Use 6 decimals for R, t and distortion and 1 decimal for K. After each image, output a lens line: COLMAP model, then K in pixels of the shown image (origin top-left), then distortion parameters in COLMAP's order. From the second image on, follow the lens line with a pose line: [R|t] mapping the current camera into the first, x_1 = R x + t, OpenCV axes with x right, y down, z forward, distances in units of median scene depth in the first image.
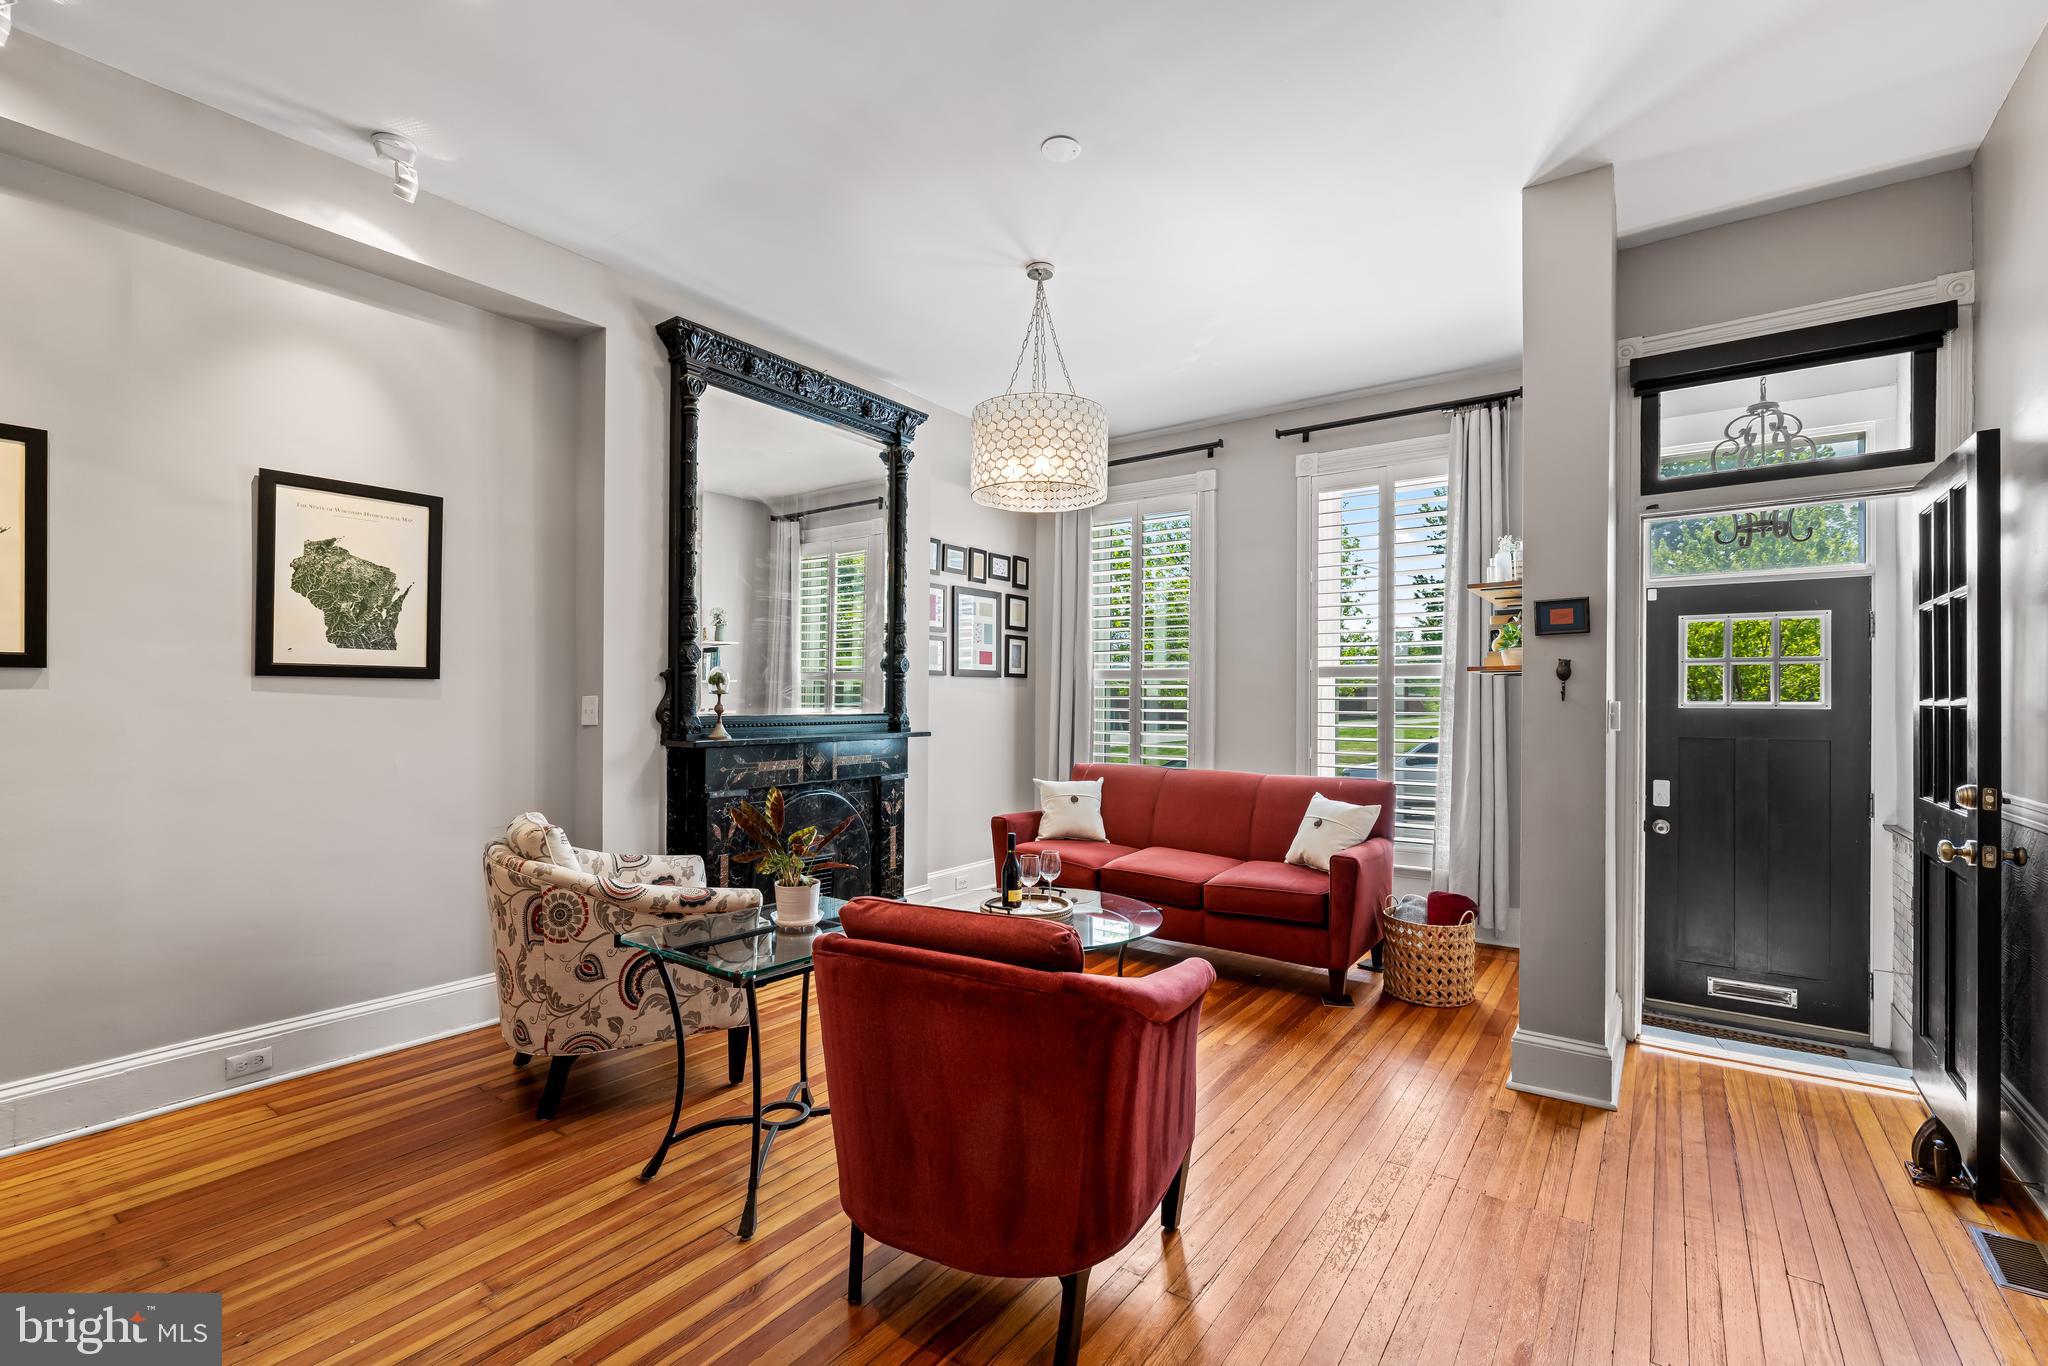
lens RADIAL K [[898.5, 0, 1081.8], [0, 898.5, 691.2], [0, 0, 1]] dist [-0.003199, 0.001015]
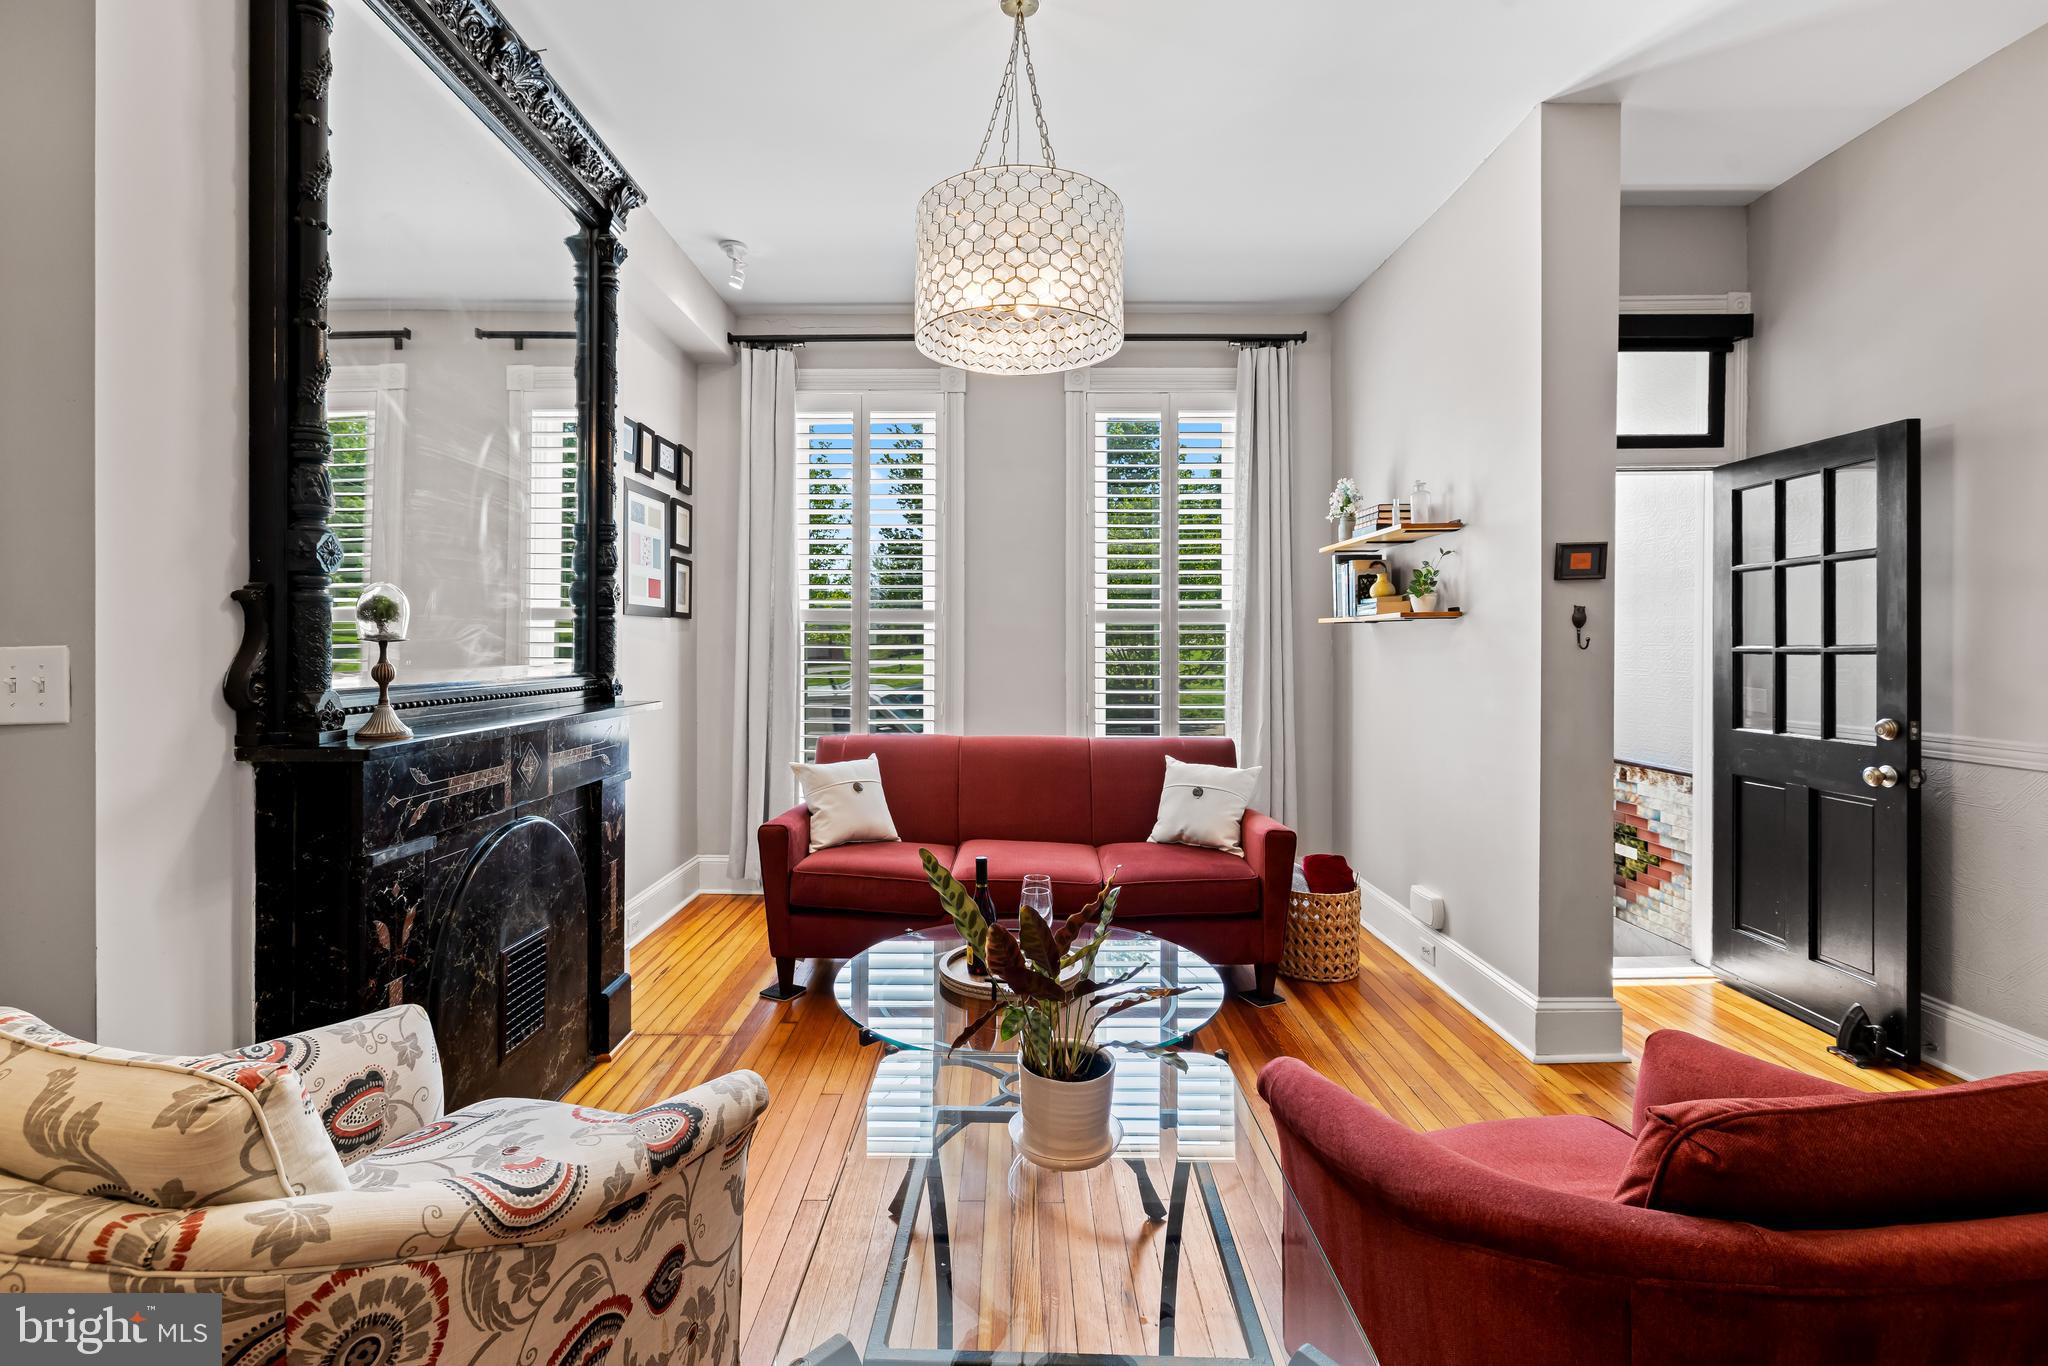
lens RADIAL K [[898.5, 0, 1043.9], [0, 898.5, 648.4], [0, 0, 1]] dist [-0.003199, 0.001015]
pose [[0.828307, -0.003979, 0.560261, -0.346010], [-0.002247, 0.999943, 0.010424, 0.000838], [-0.560271, -0.009893, 0.828251, 0.380400]]
